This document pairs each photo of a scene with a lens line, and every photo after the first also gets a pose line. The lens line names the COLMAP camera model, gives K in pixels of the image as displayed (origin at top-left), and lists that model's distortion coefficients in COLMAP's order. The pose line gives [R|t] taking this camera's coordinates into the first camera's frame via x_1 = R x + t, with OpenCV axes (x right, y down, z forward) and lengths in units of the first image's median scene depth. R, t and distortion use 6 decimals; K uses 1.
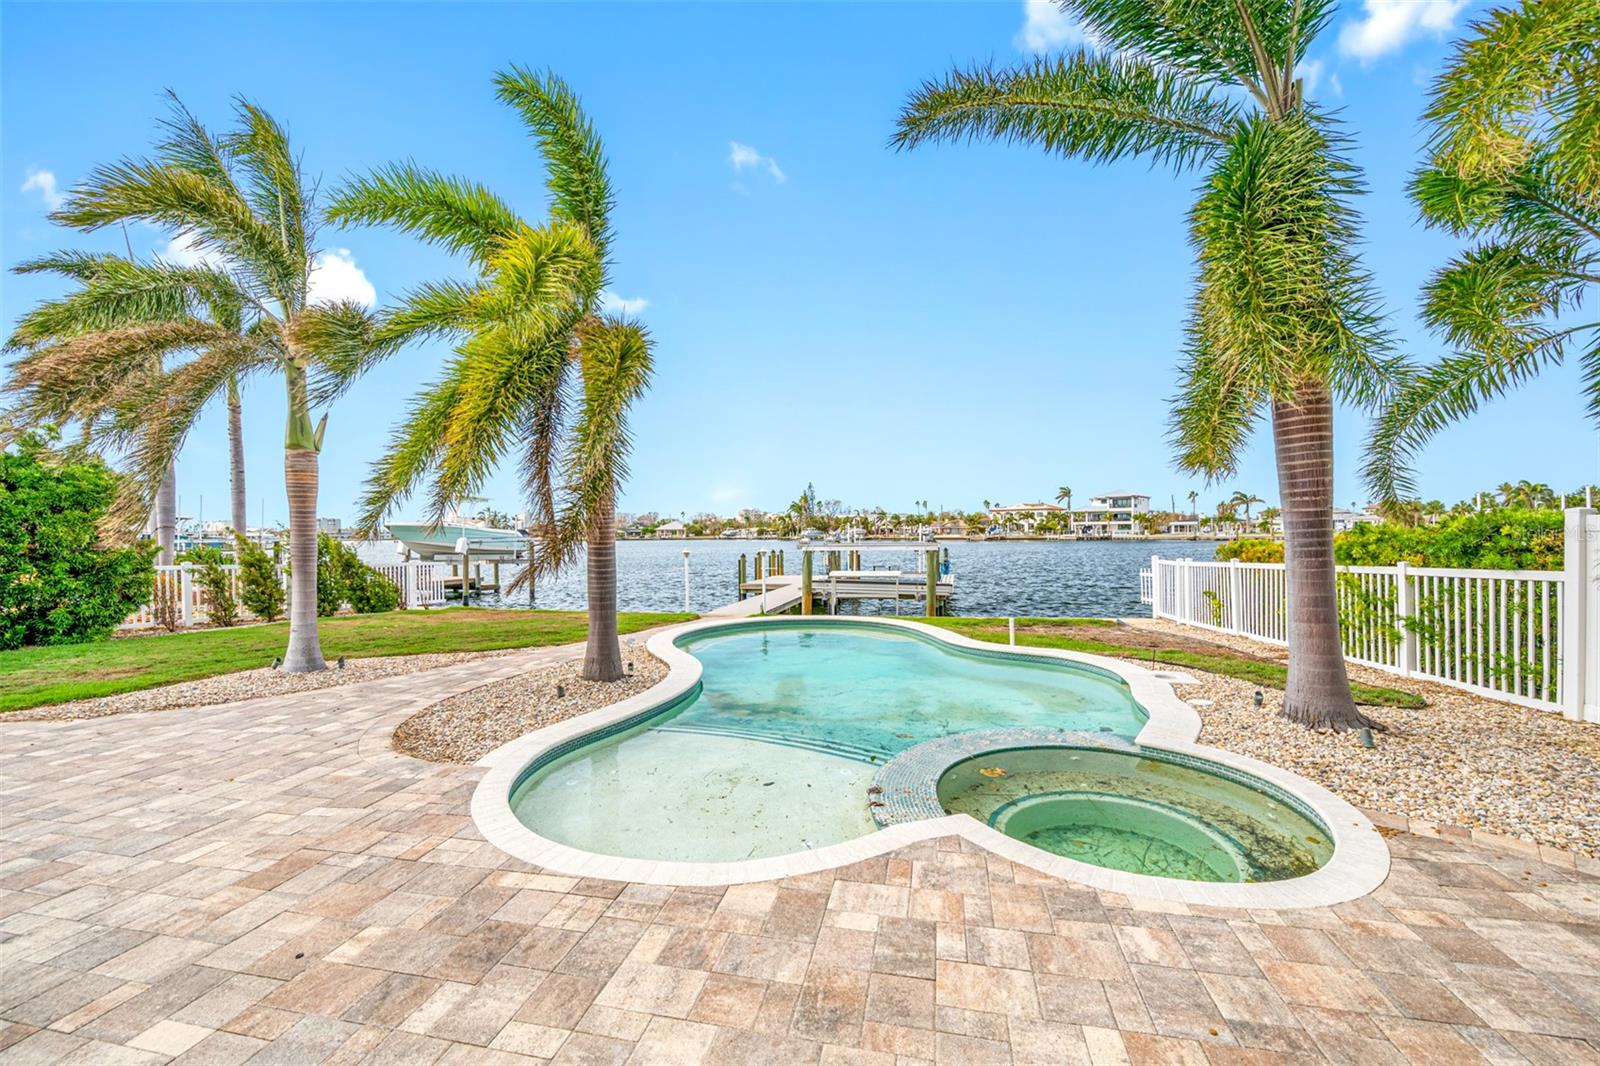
lens RADIAL K [[628.8, 0, 800.0], [0, 628.8, 533.0], [0, 0, 1]] dist [-0.000079, -0.000067]
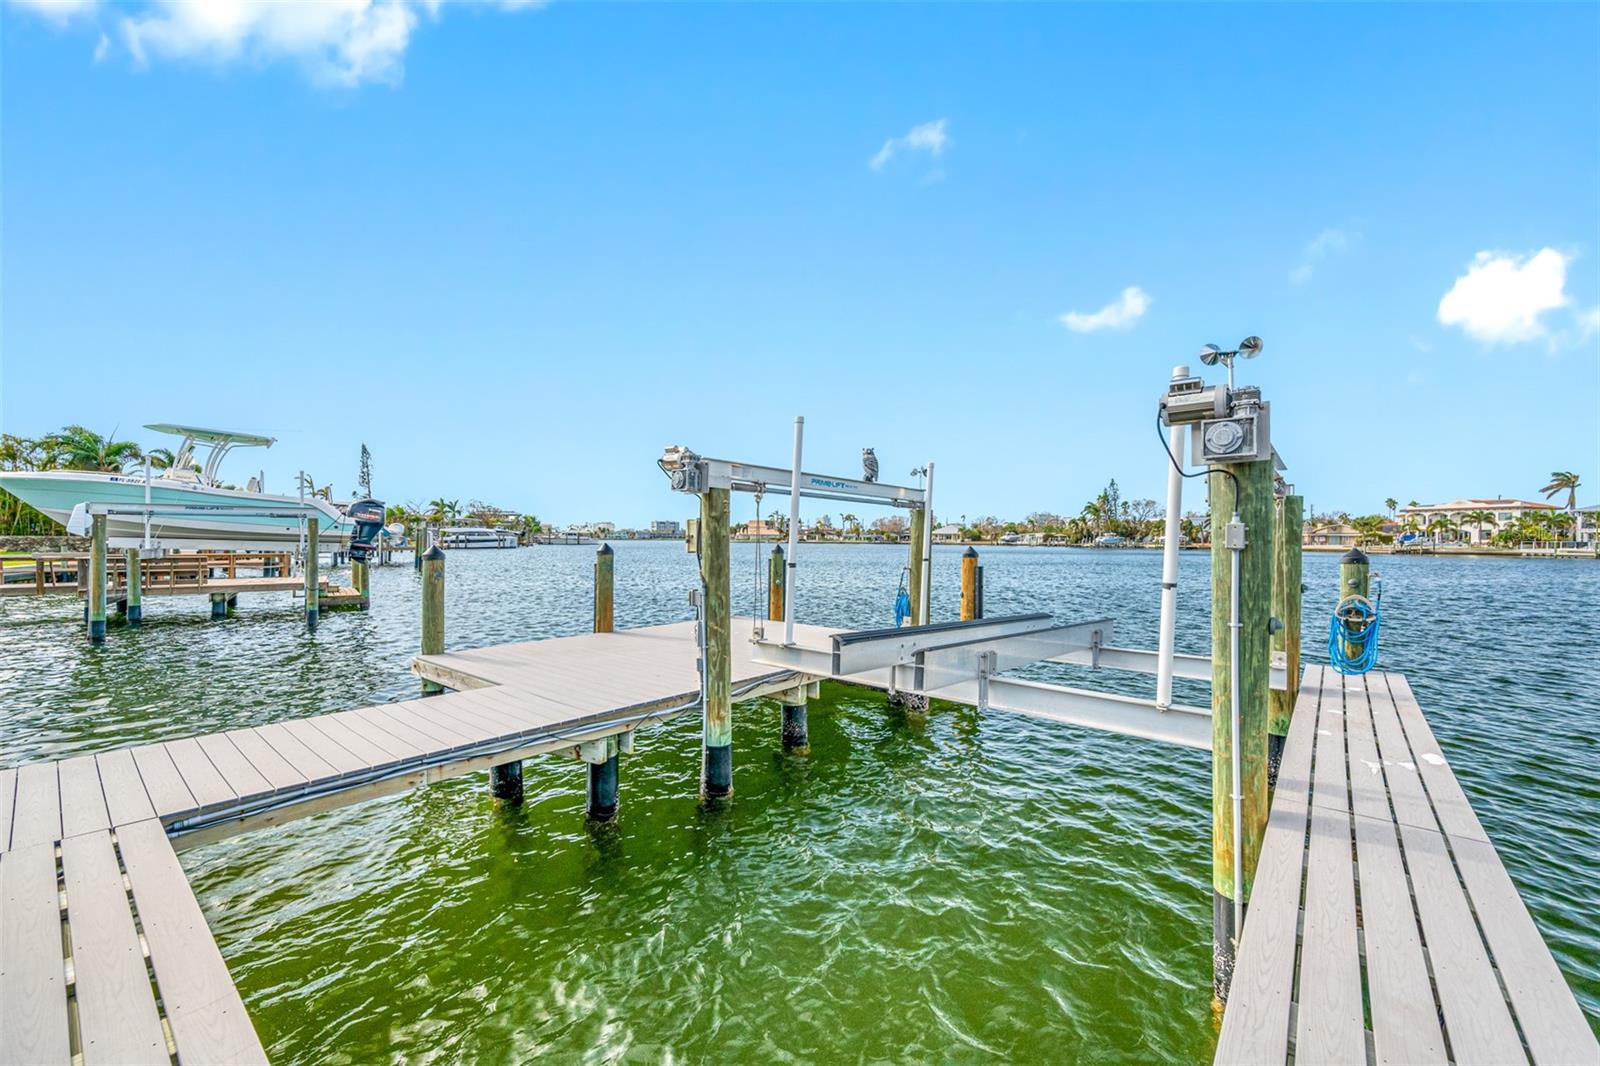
lens RADIAL K [[637.6, 0, 801.4], [0, 637.6, 535.5], [0, 0, 1]] dist [-0.001817, 0.000182]
pose [[0.899462, 0.015534, -0.436722, 0.024932], [-0.017878, 0.999839, -0.001259, 0.003634], [0.436632, 0.008940, 0.899596, 0.116803]]
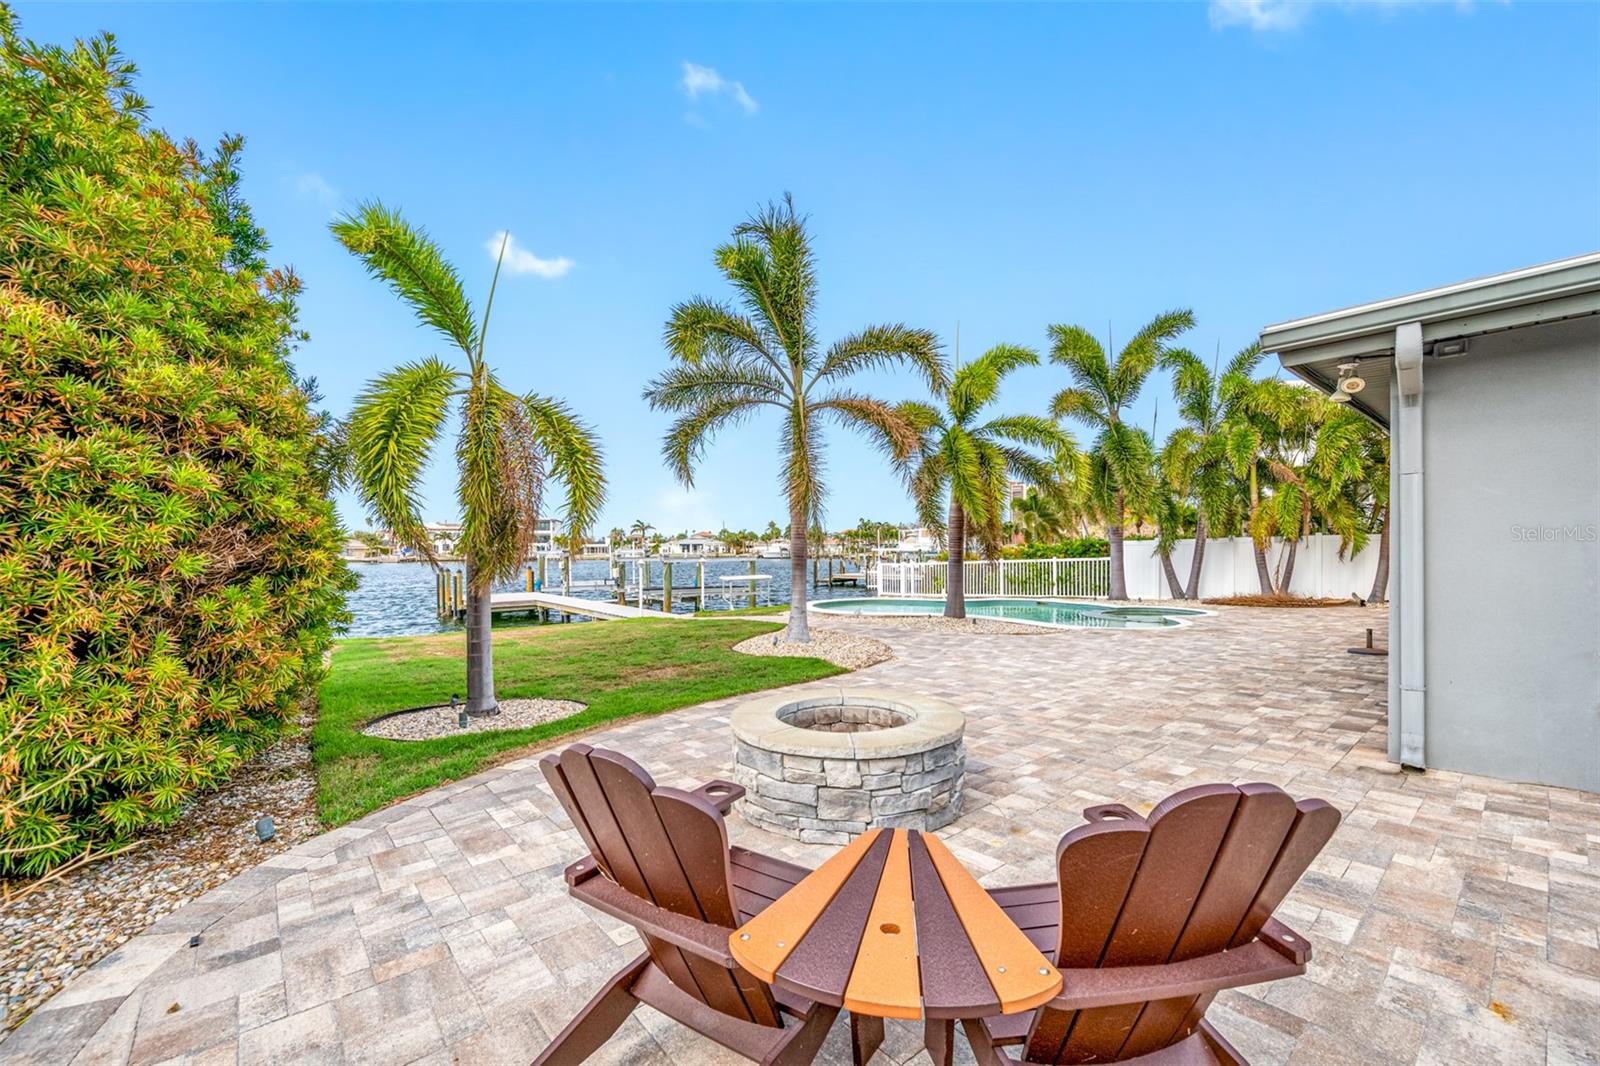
lens RADIAL K [[640.4, 0, 791.5], [0, 640.4, 565.0], [0, 0, 1]] dist [0.017004, -0.000199]
pose [[0.610982, -0.014460, 0.791513, -0.079047], [0.002319, 0.999862, 0.016476, 0.001304], [-0.791641, -0.008231, 0.610931, 0.007963]]
